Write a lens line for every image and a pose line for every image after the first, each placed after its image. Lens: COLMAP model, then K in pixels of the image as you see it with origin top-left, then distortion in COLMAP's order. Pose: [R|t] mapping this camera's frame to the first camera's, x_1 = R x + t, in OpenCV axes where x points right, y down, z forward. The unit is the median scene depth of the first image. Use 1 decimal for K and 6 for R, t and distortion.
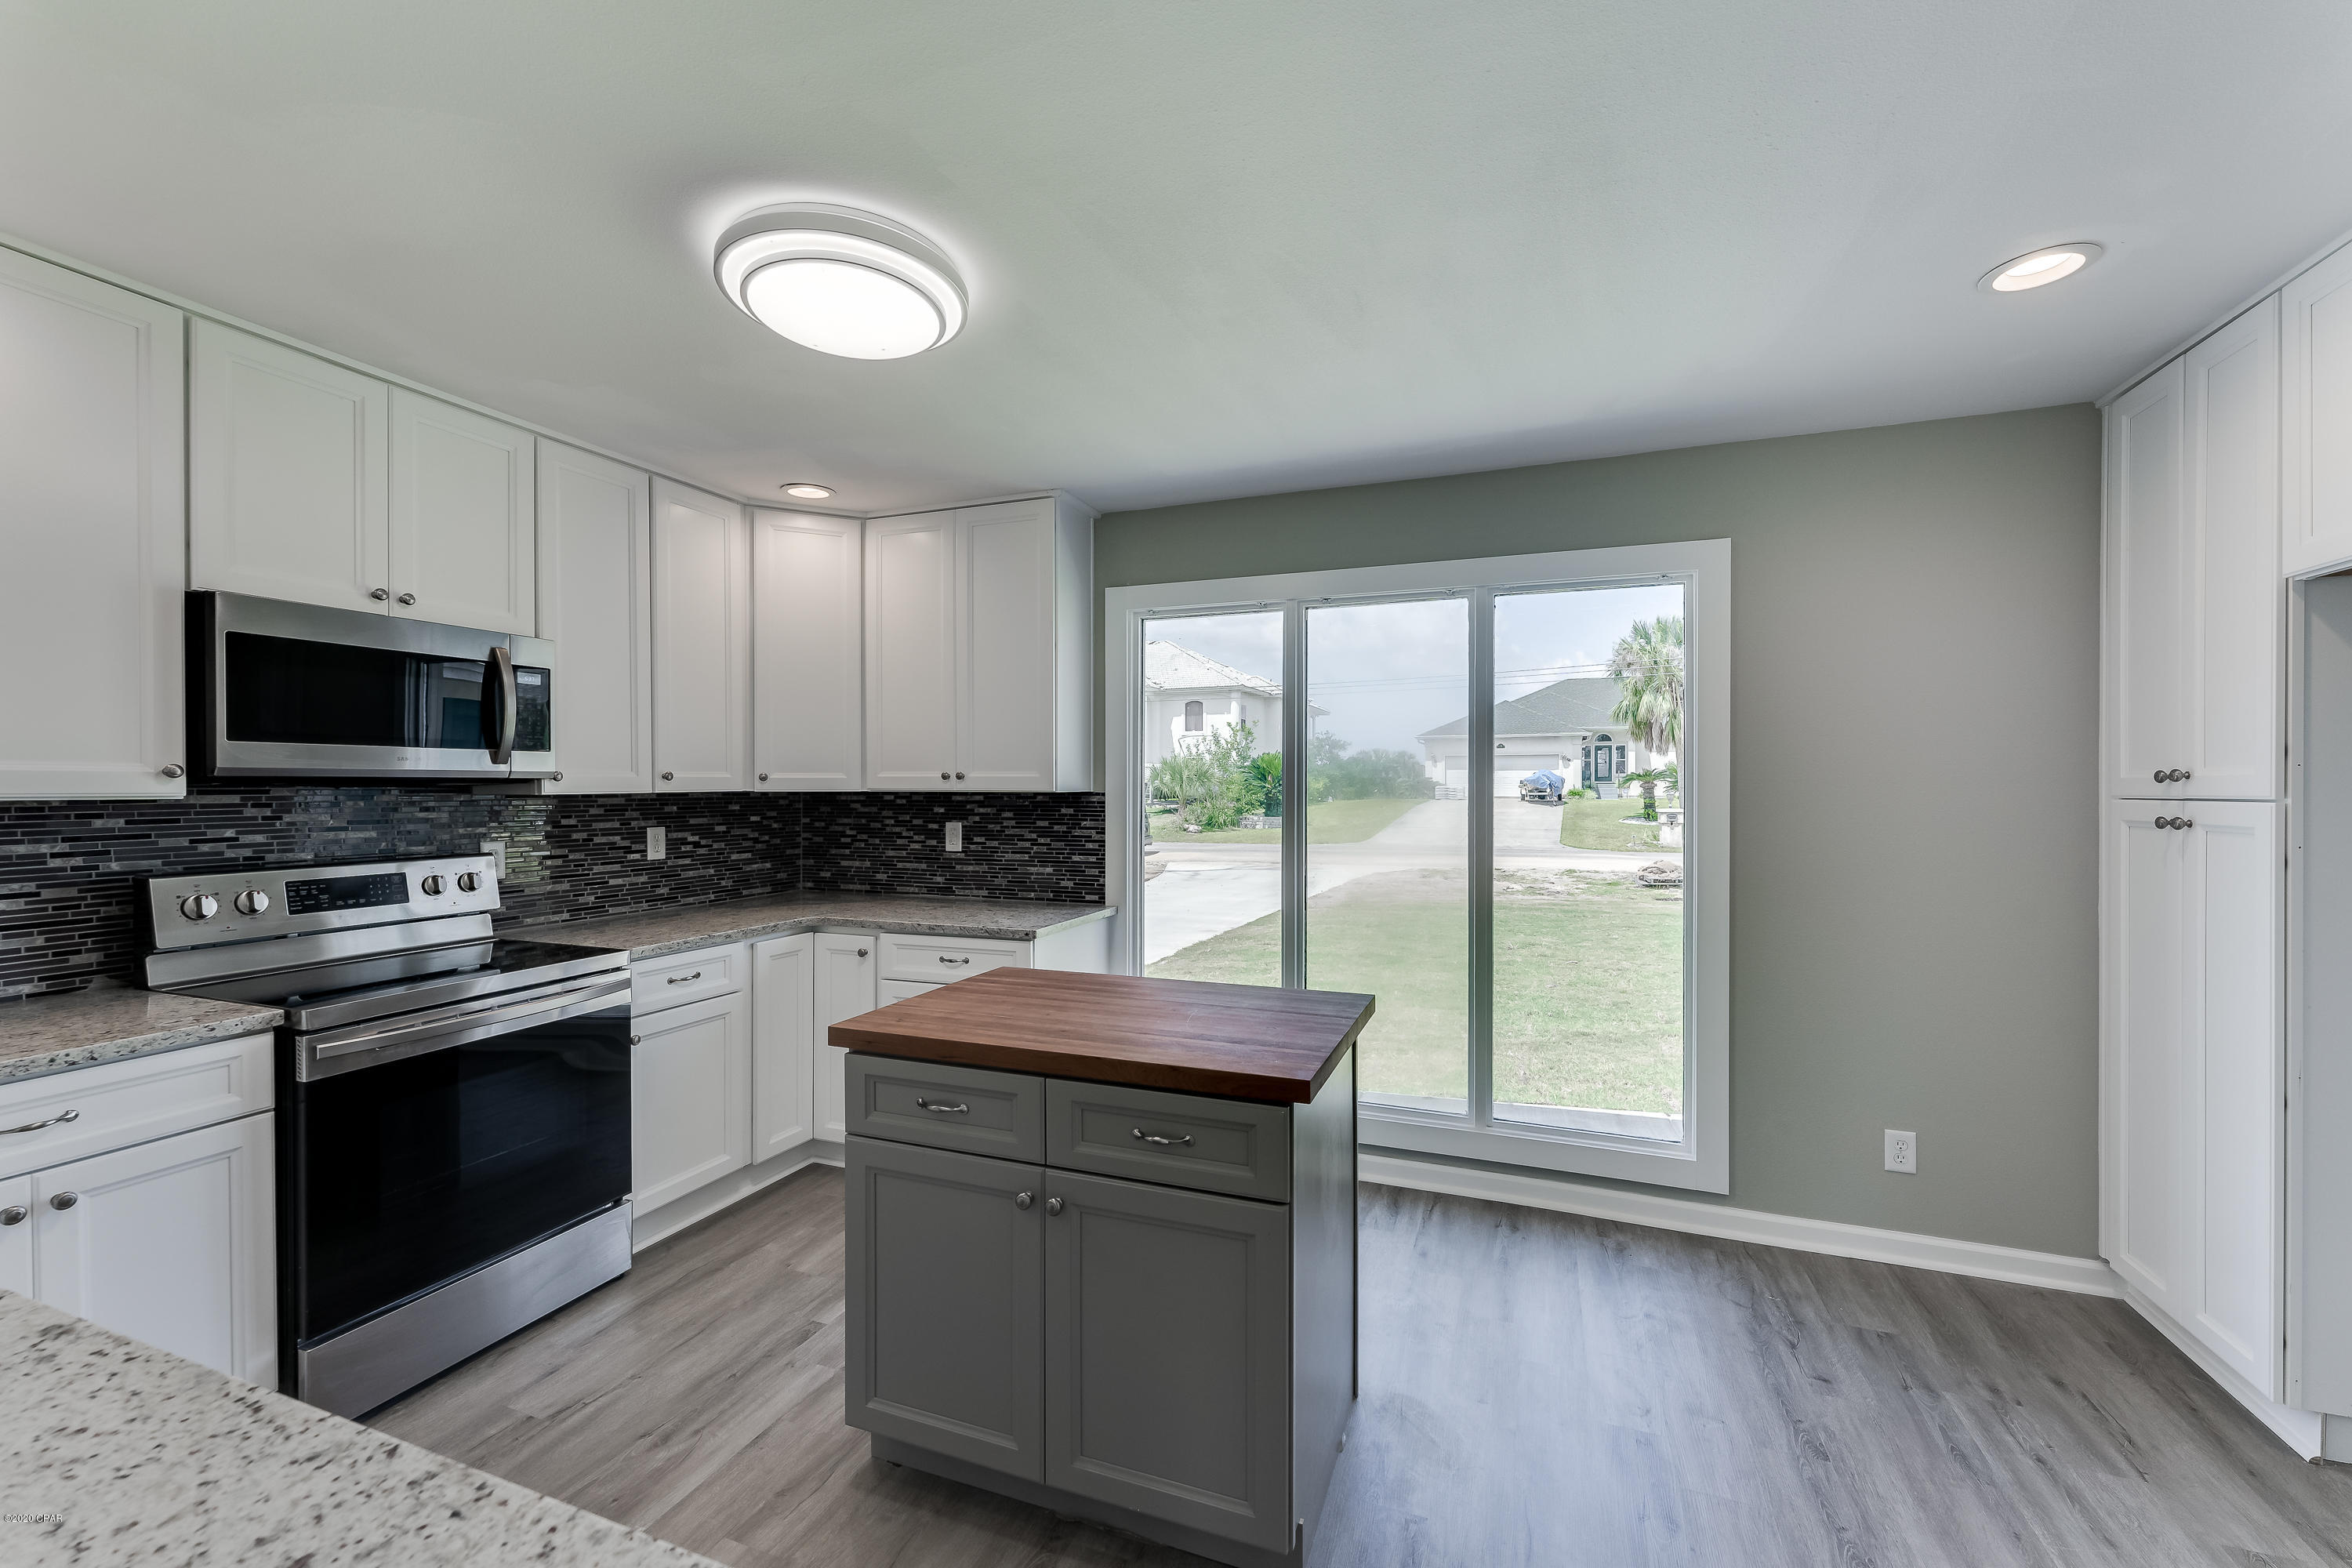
lens RADIAL K [[931.0, 0, 1169.0], [0, 931.0, 792.7], [0, 0, 1]] dist [0.002455, 0.000045]
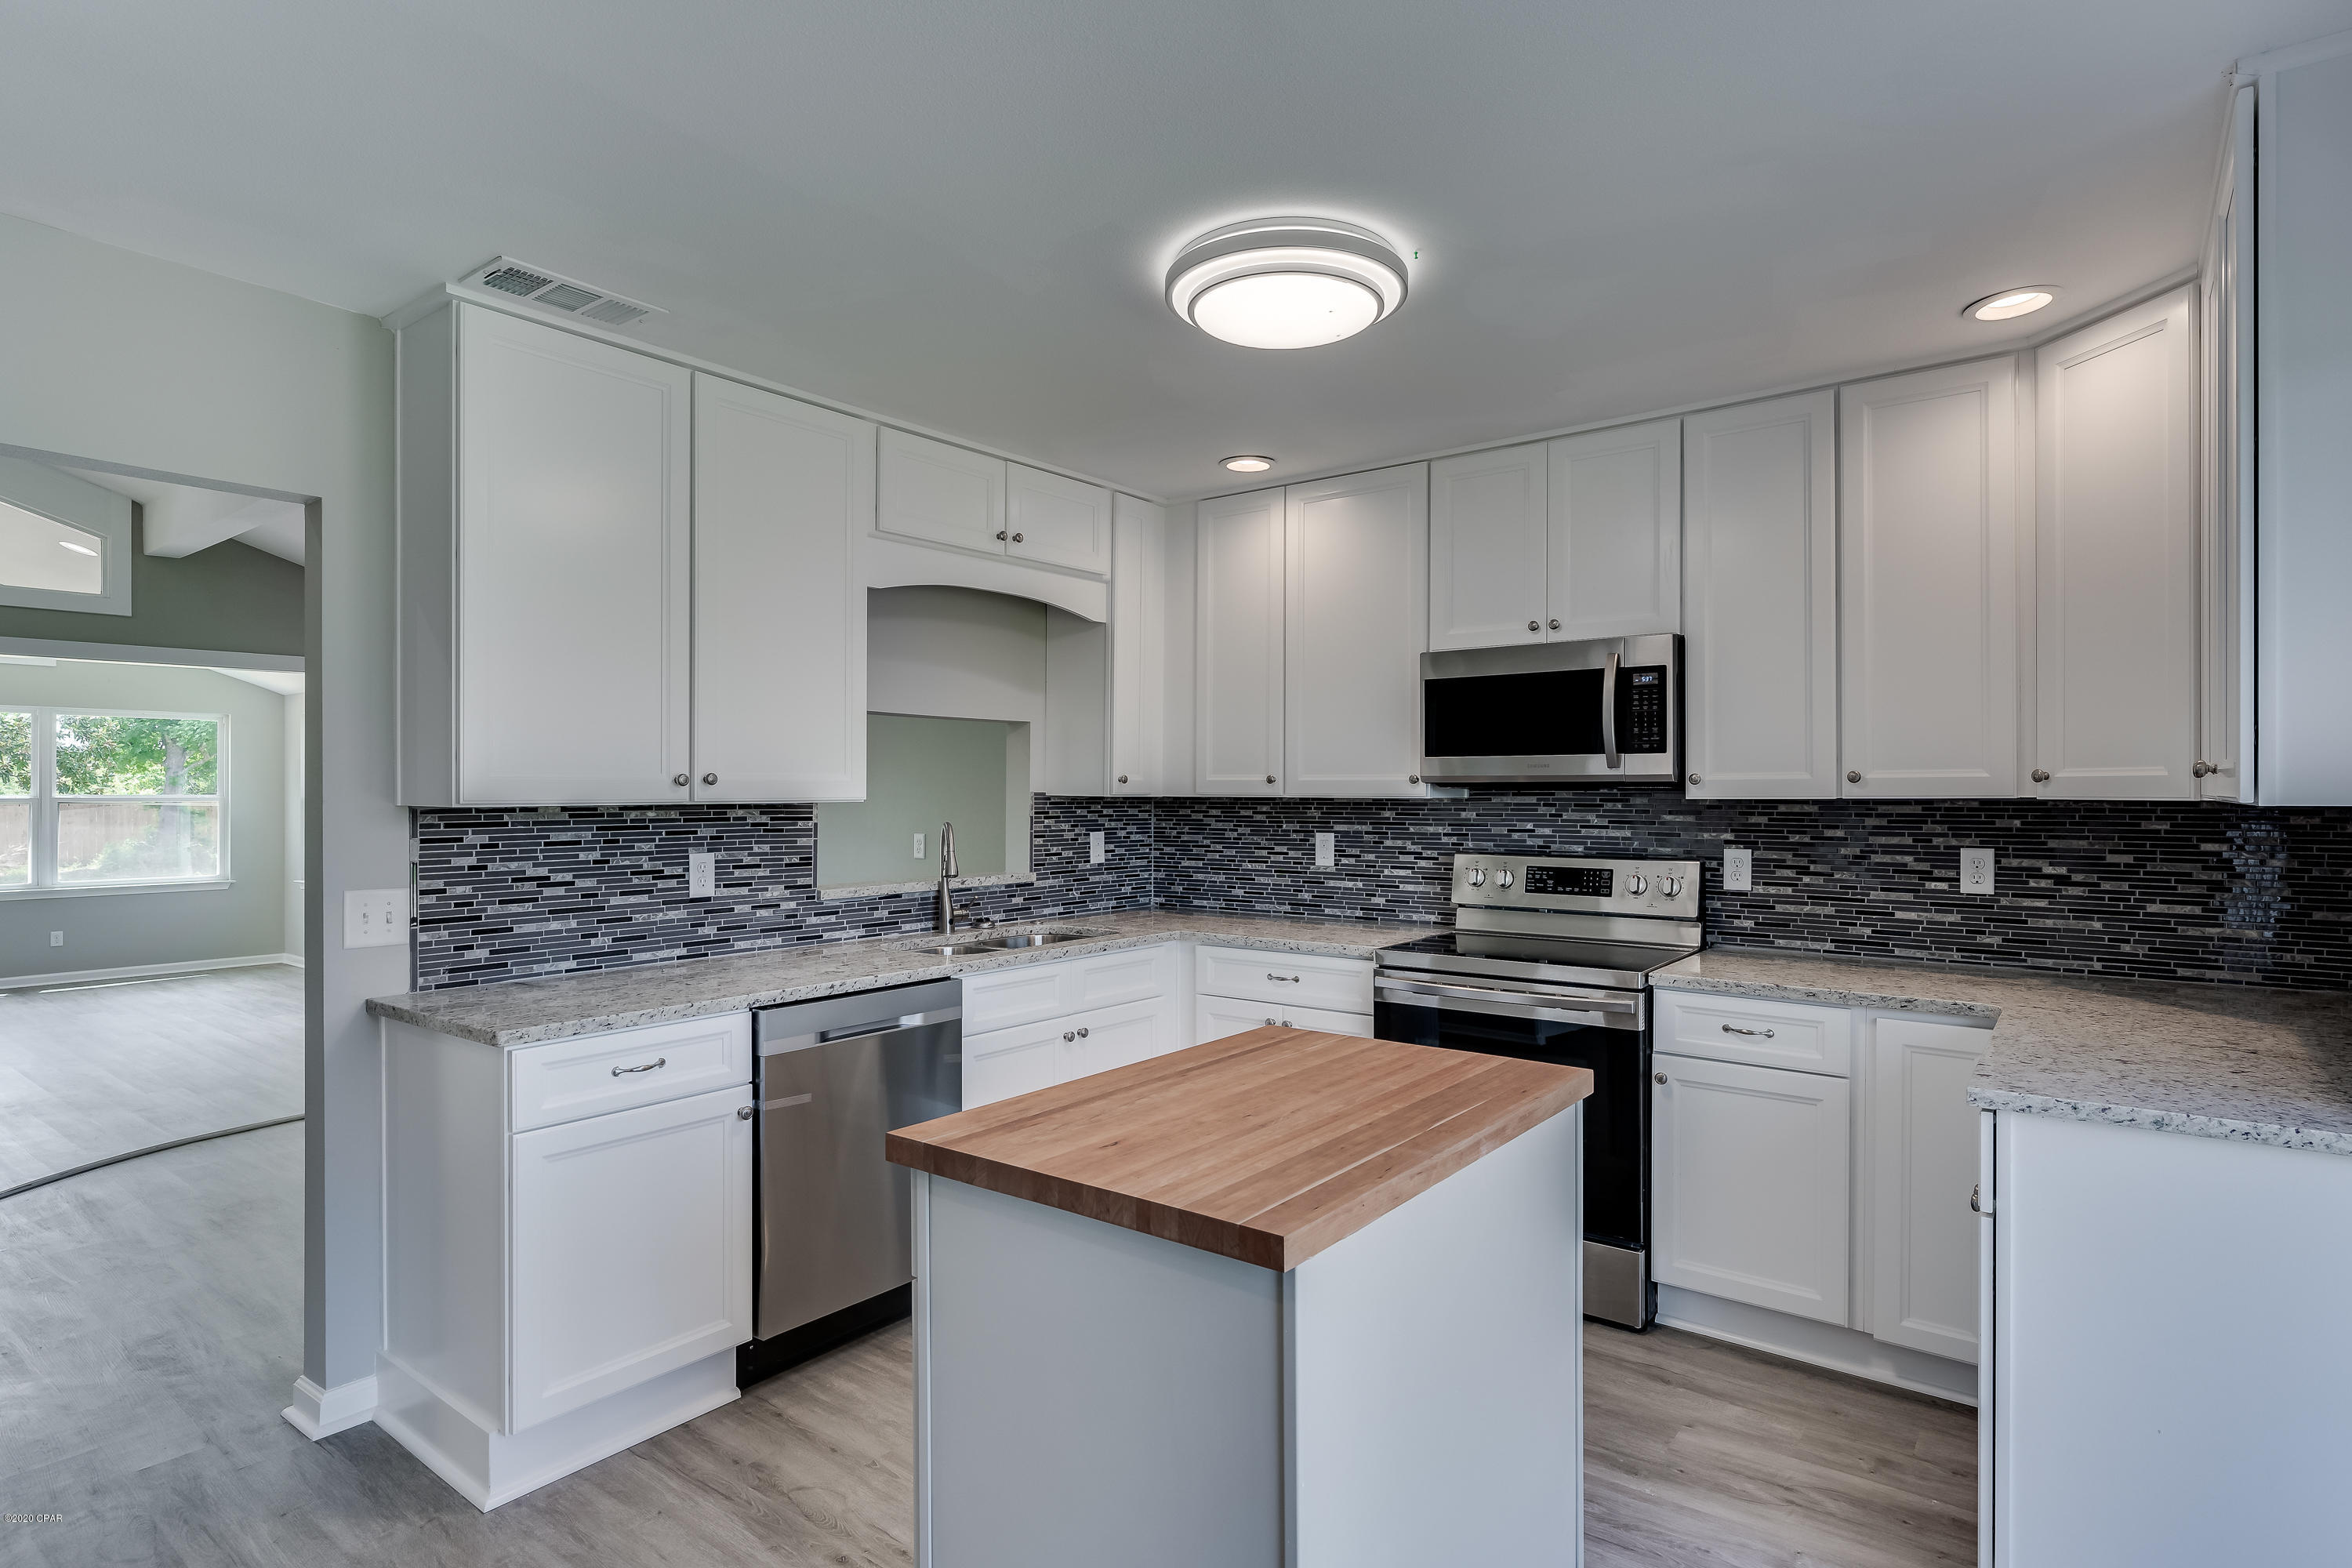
lens RADIAL K [[1226.8, 0, 1173.4], [0, 1226.8, 786.9], [0, 0, 1]] dist [0.003174, 0.000131]
pose [[-0.291511, -0.001261, -0.956567, 0.617288], [-0.006475, 0.999979, 0.000655, -0.007116], [0.956546, 0.006384, -0.291513, 0.821721]]
